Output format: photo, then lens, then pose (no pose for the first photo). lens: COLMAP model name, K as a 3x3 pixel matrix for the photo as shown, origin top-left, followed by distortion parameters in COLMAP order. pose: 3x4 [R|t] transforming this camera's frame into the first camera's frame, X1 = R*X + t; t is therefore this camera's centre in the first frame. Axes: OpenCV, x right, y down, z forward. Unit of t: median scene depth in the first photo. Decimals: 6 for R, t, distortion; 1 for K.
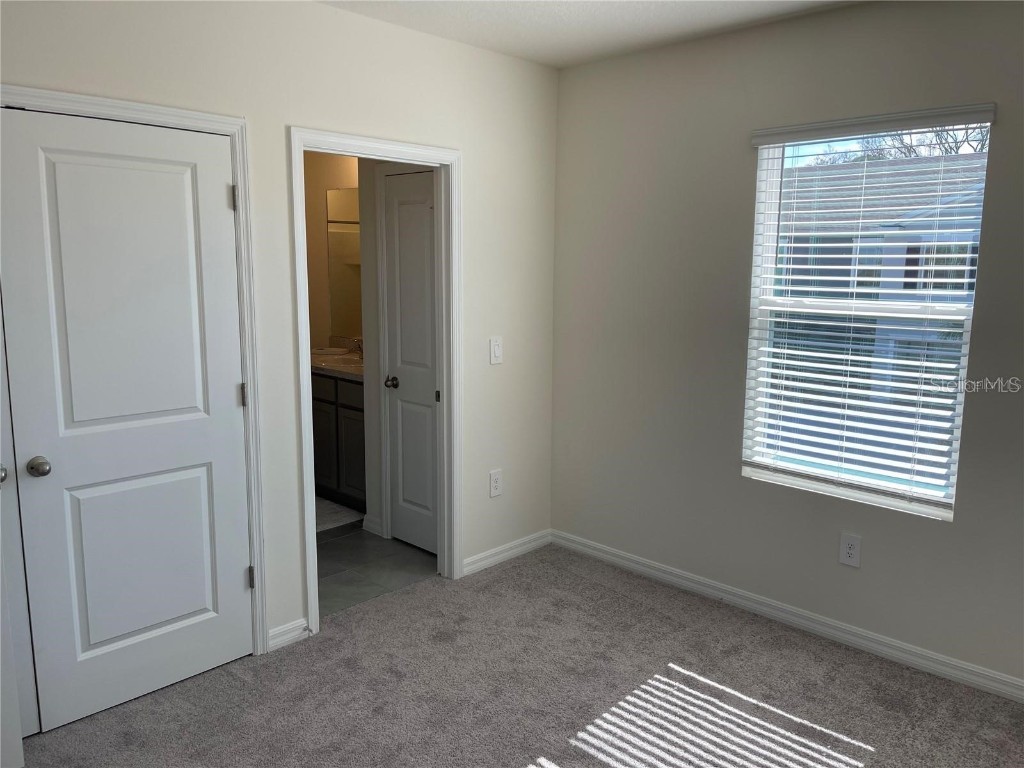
lens RADIAL K [[775.9, 0, 512.5], [0, 775.9, 376.6], [0, 0, 1]] dist [0.056760, -0.060659]
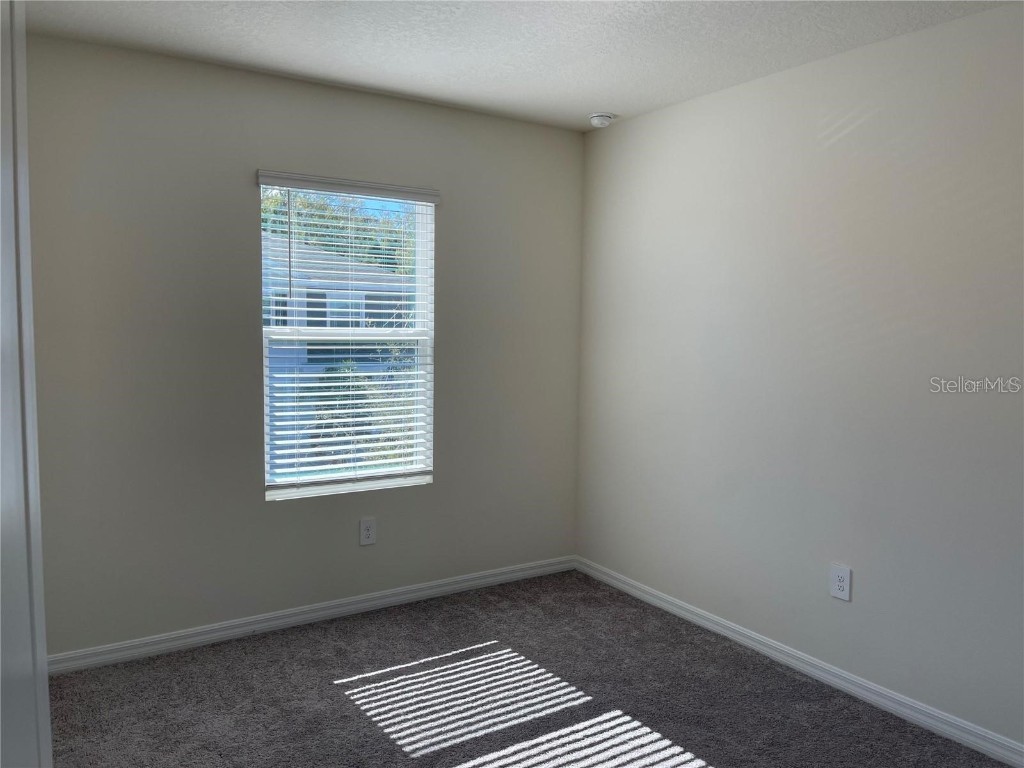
lens RADIAL K [[775.9, 0, 527.2], [0, 775.9, 390.7], [0, 0, 1]] dist [0.056760, -0.060659]
pose [[0.225509, -0.091884, 0.969899, -0.750467], [0.130838, 0.989380, 0.063308, -0.044795], [-0.965416, 0.112623, 0.235136, 0.505803]]
